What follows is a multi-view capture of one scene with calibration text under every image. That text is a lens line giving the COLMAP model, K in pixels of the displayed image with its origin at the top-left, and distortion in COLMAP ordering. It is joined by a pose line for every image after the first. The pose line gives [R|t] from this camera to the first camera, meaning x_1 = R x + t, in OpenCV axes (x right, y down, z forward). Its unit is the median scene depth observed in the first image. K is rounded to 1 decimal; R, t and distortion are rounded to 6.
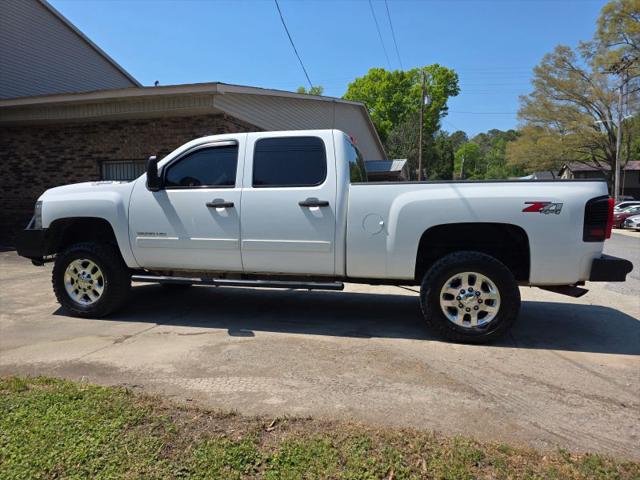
lens RADIAL K [[426.1, 0, 318.8], [0, 426.1, 241.4], [0, 0, 1]] dist [0.058239, -0.044853]
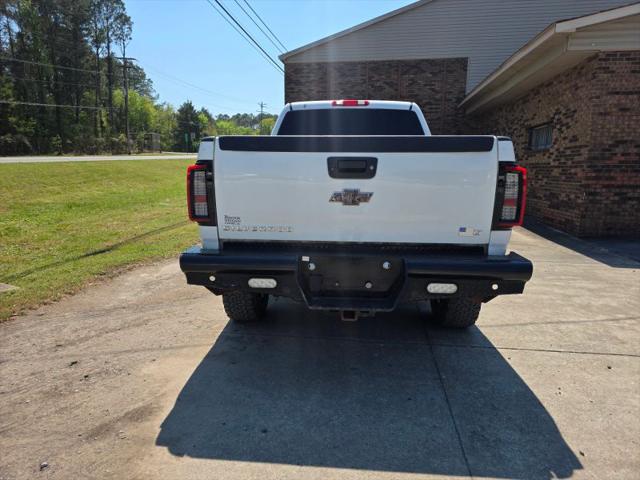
lens RADIAL K [[426.1, 0, 317.3], [0, 426.1, 234.5], [0, 0, 1]] dist [0.058239, -0.044853]
pose [[0.155095, 0.146721, -0.976943, 1.089264], [-0.087109, 0.987089, 0.134416, -0.076242], [0.984052, 0.064253, 0.165873, 0.841037]]
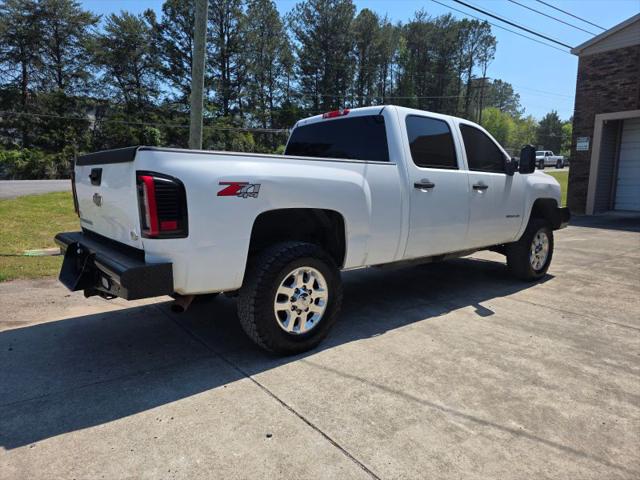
lens RADIAL K [[426.1, 0, 315.9], [0, 426.1, 236.1], [0, 0, 1]] dist [0.058239, -0.044853]
pose [[-0.608951, 0.089519, -0.788140, 0.900146], [-0.078075, 0.982022, 0.171865, -0.142321], [0.789356, 0.166192, -0.591014, 1.646236]]
